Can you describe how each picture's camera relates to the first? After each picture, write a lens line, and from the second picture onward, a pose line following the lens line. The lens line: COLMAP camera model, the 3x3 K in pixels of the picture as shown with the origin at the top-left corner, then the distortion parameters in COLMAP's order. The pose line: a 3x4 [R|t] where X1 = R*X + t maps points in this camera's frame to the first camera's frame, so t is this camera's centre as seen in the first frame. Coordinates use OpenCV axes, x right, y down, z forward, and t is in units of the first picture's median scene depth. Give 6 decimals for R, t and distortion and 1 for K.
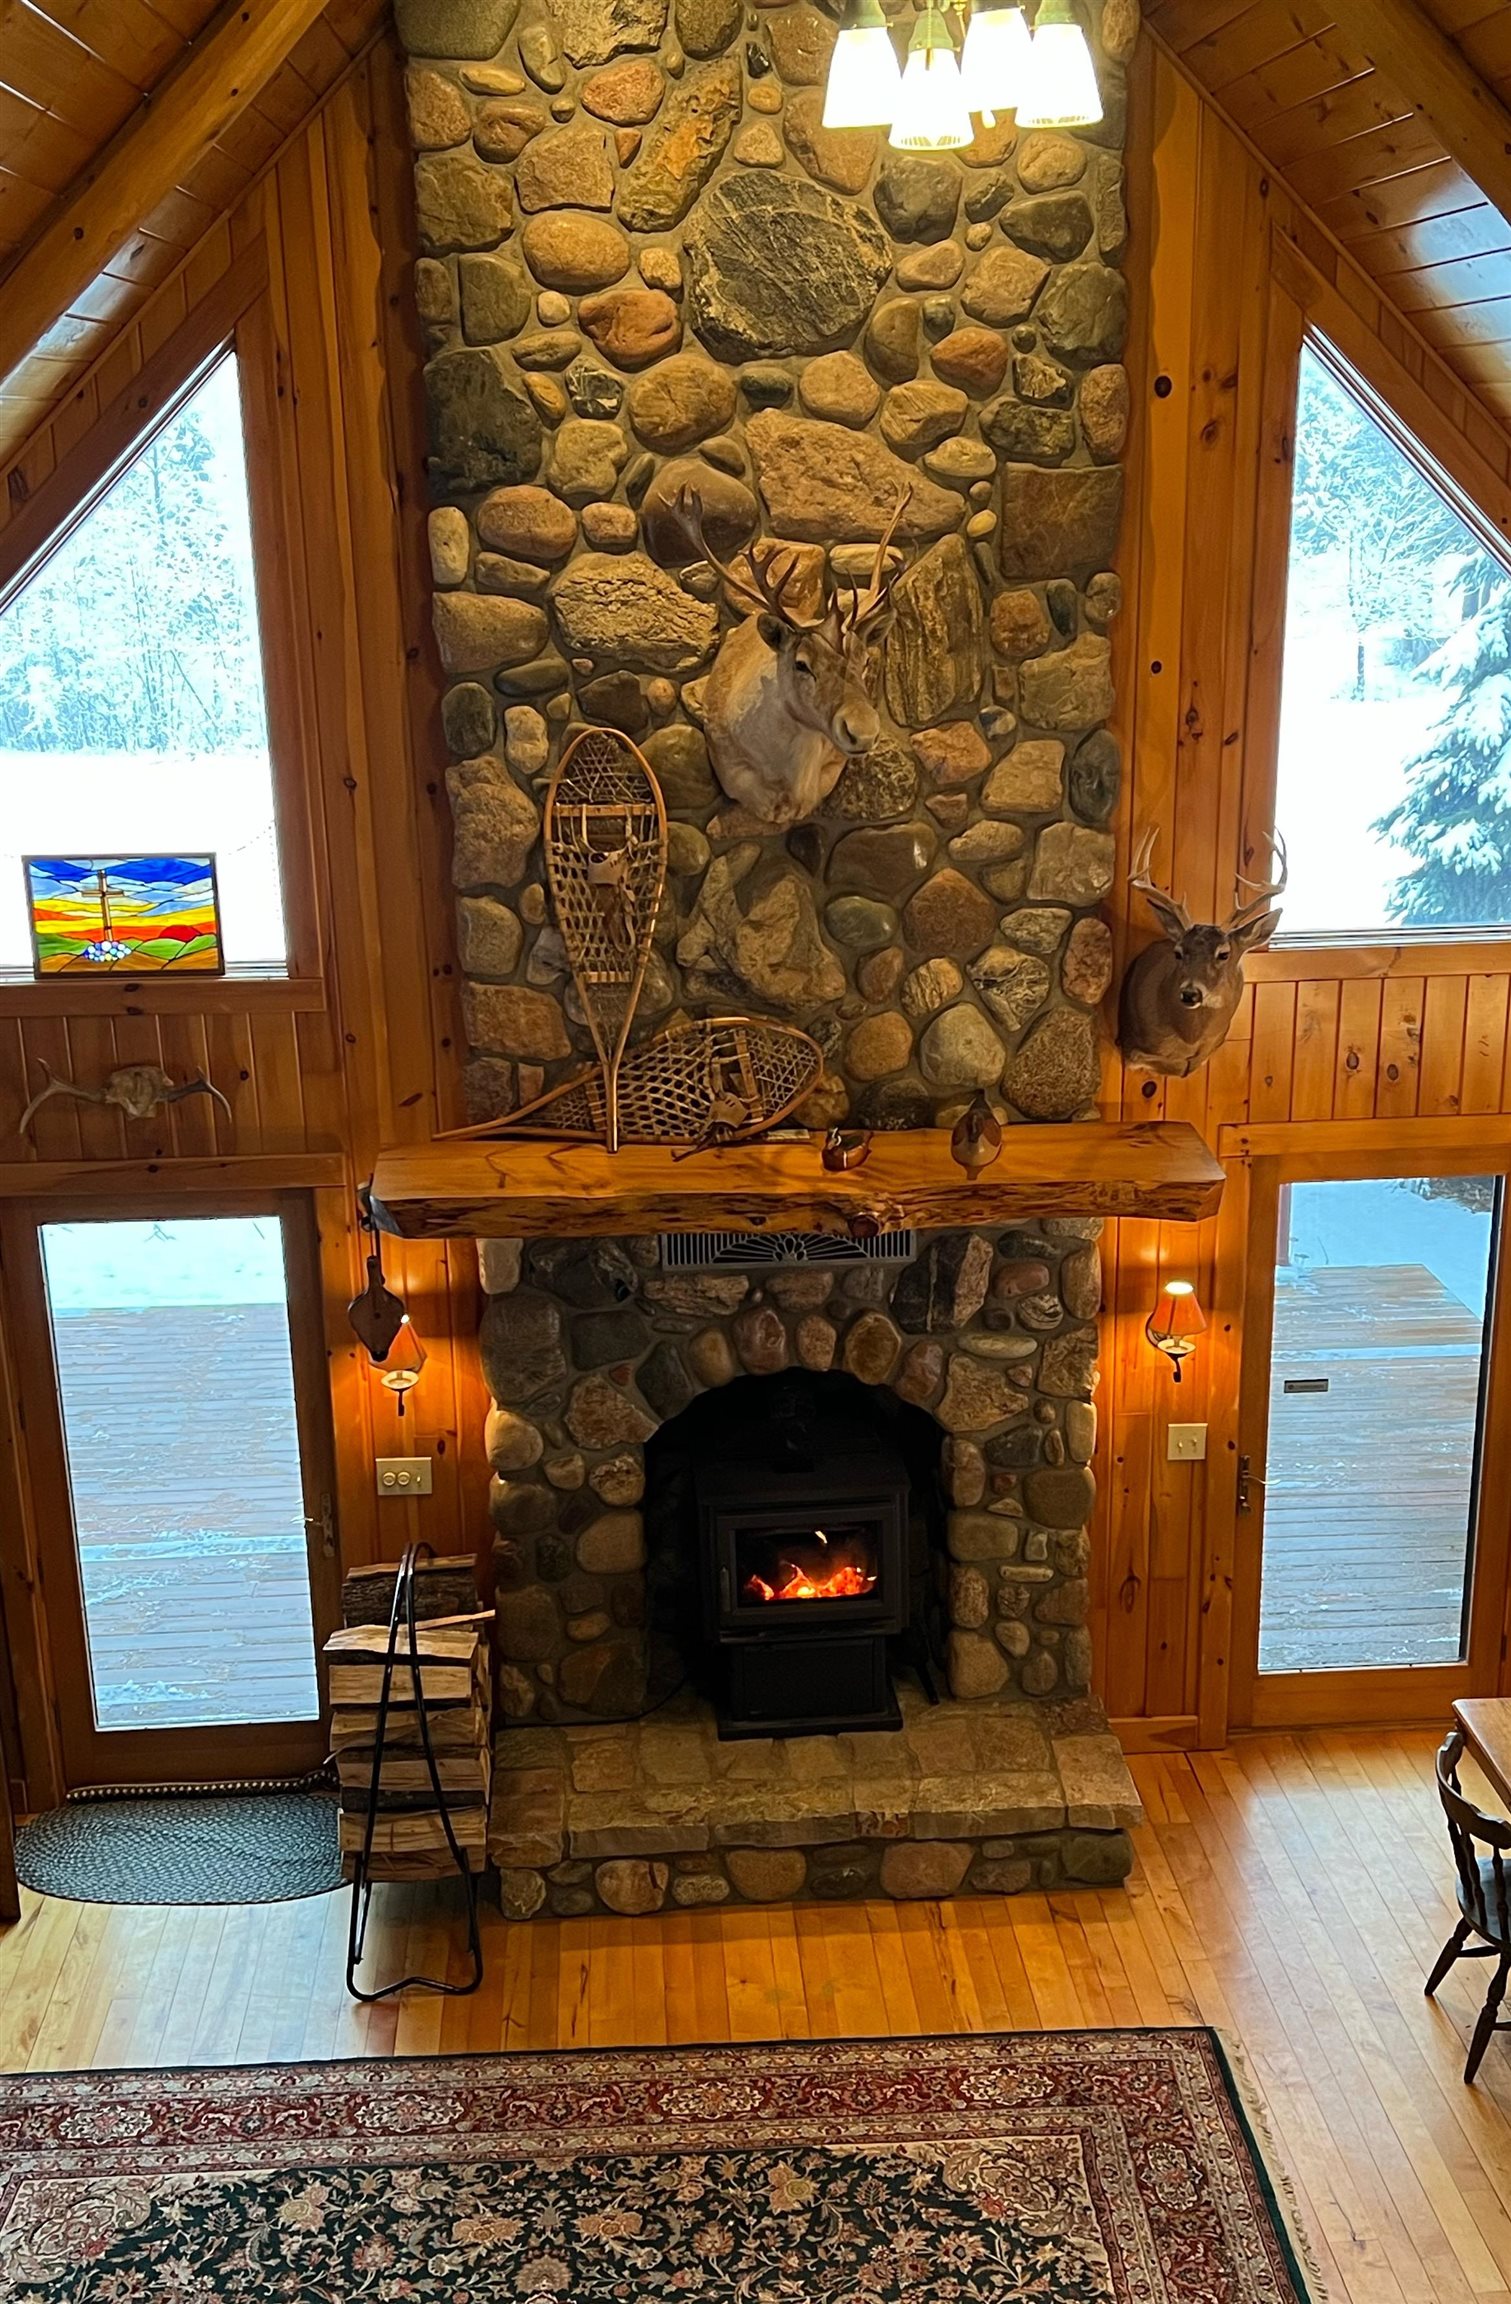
lens RADIAL K [[2378.1, 0, 770.0], [0, 2378.1, 1137.2], [0, 0, 1]] dist [0.044648, 0.000000]
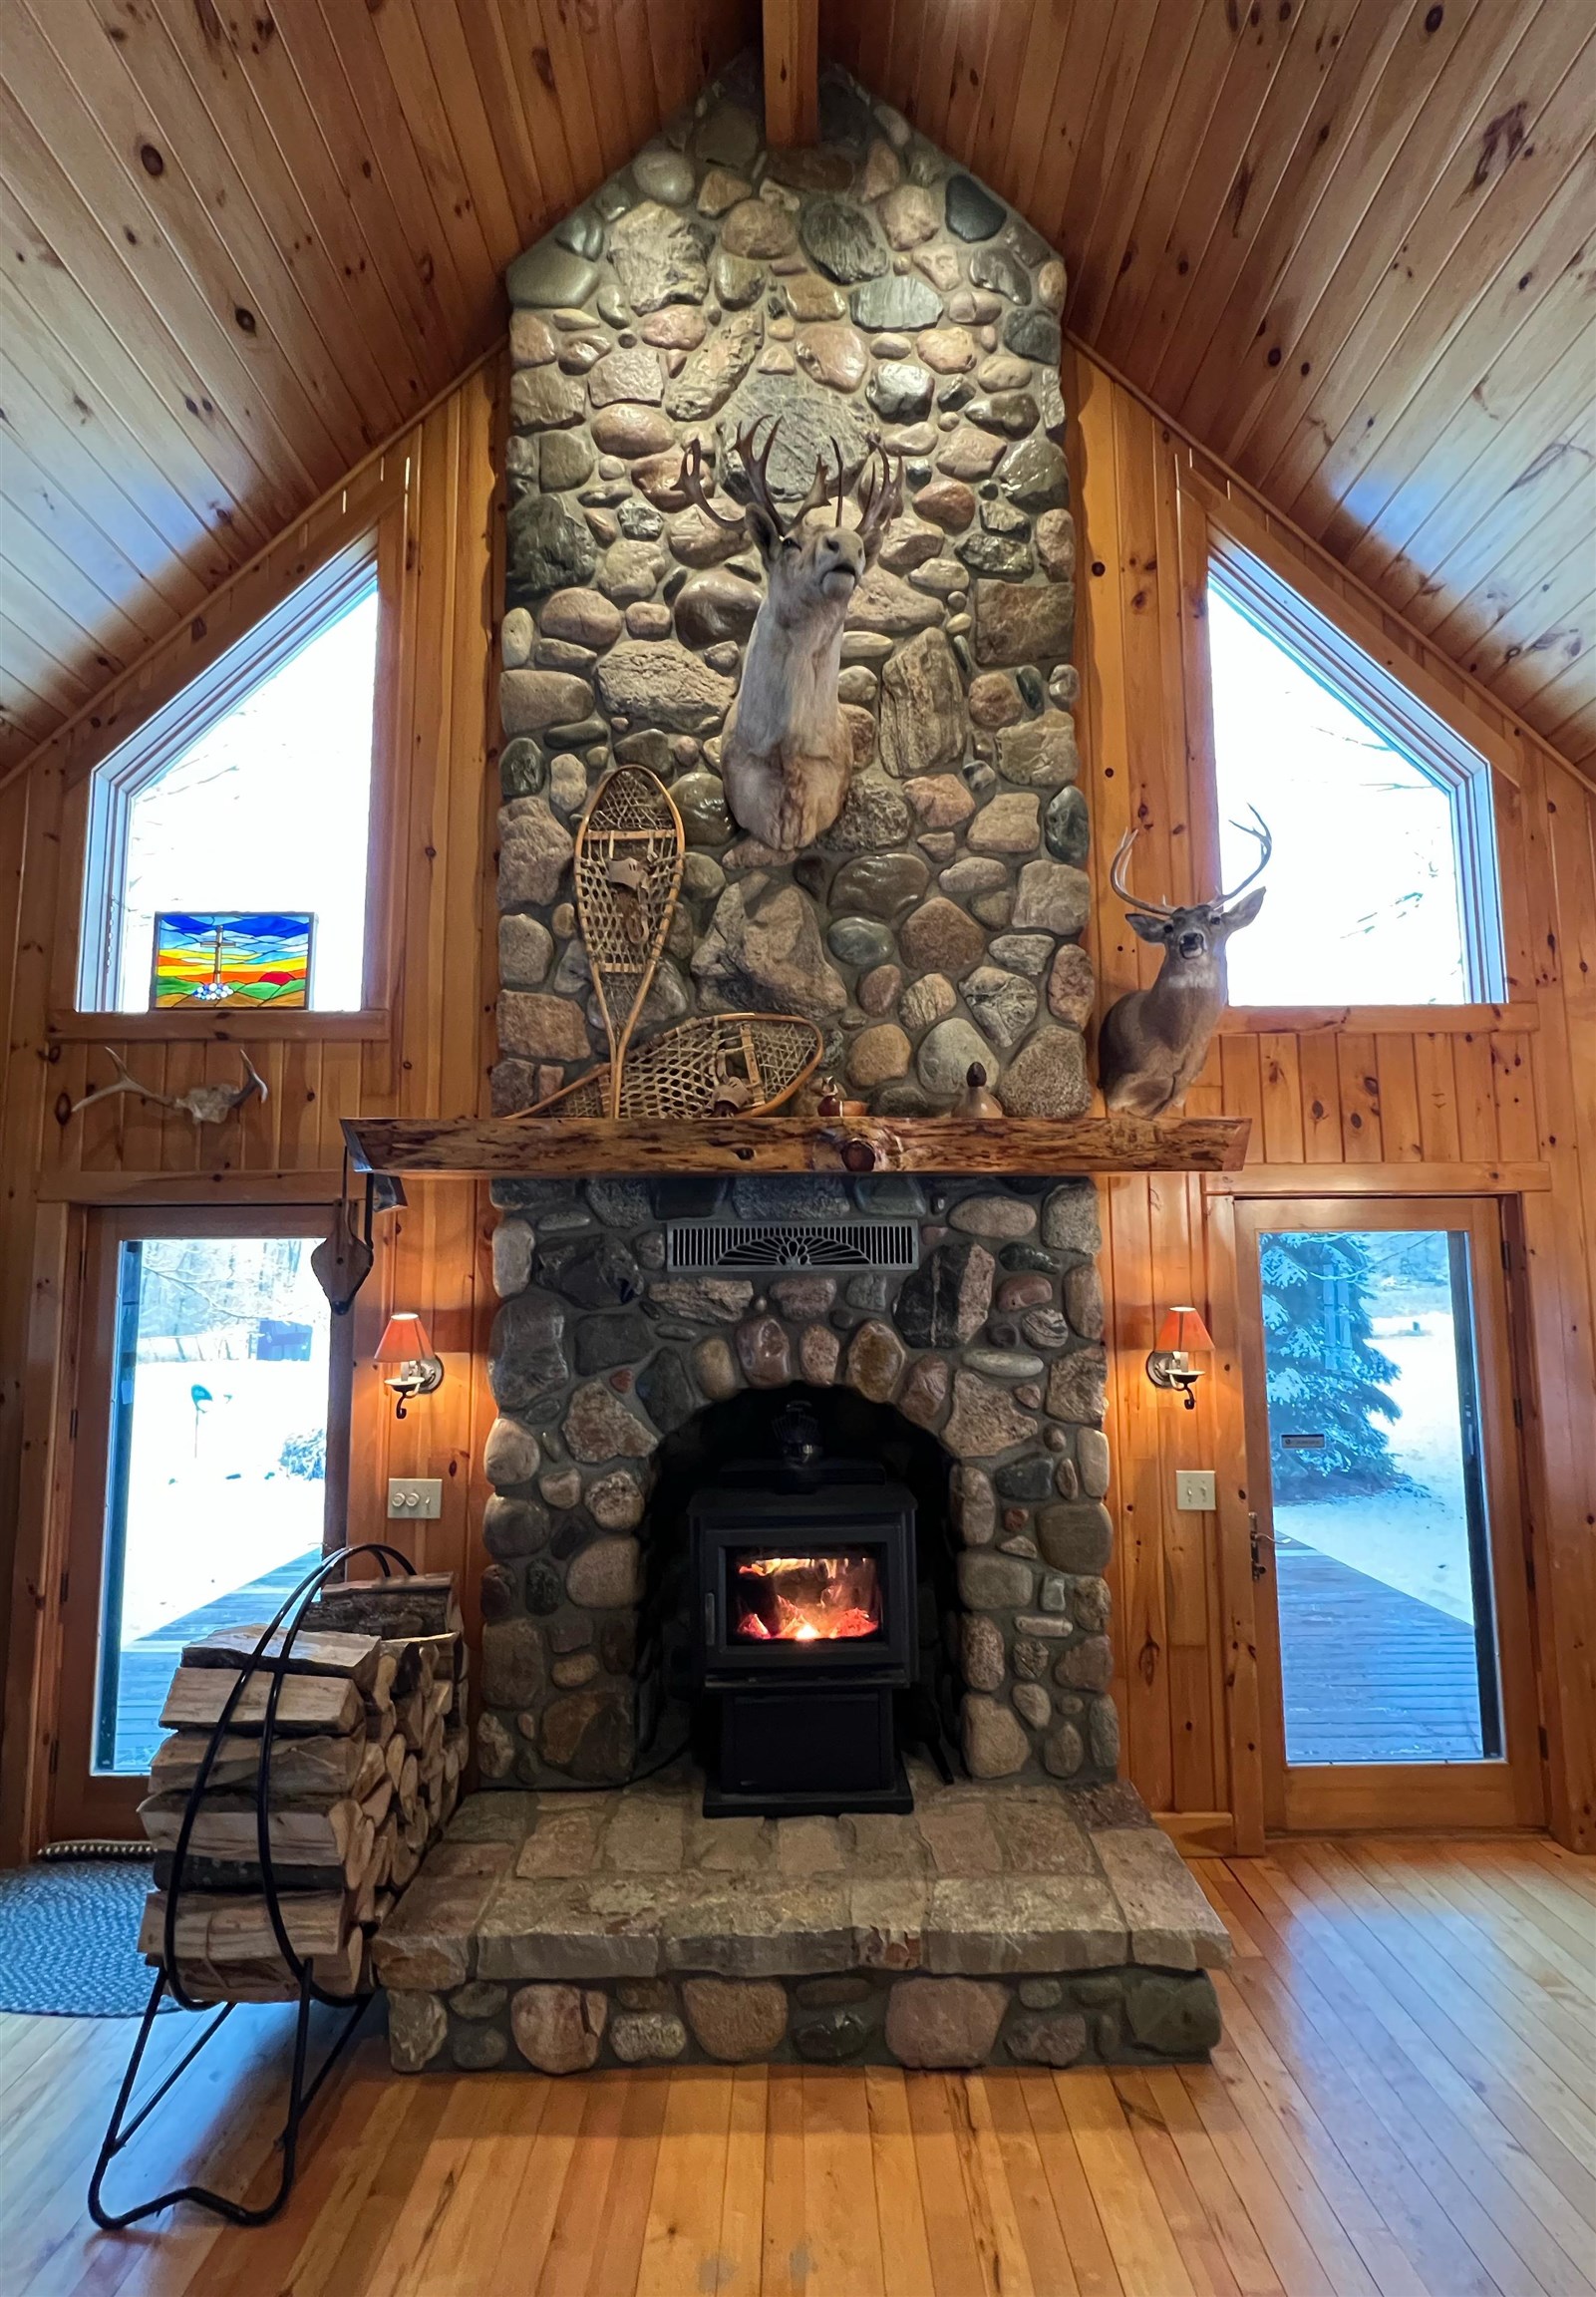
lens RADIAL K [[911.3, 0, 805.3], [0, 911.3, 1207.9], [0, 0, 1]] dist [-0.008216, 0.001618]
pose [[0.997781, 0.001058, -0.066568, 0.040546], [-0.025343, 0.930632, -0.365078, 0.175986], [0.061564, 0.365955, 0.928594, 0.649328]]
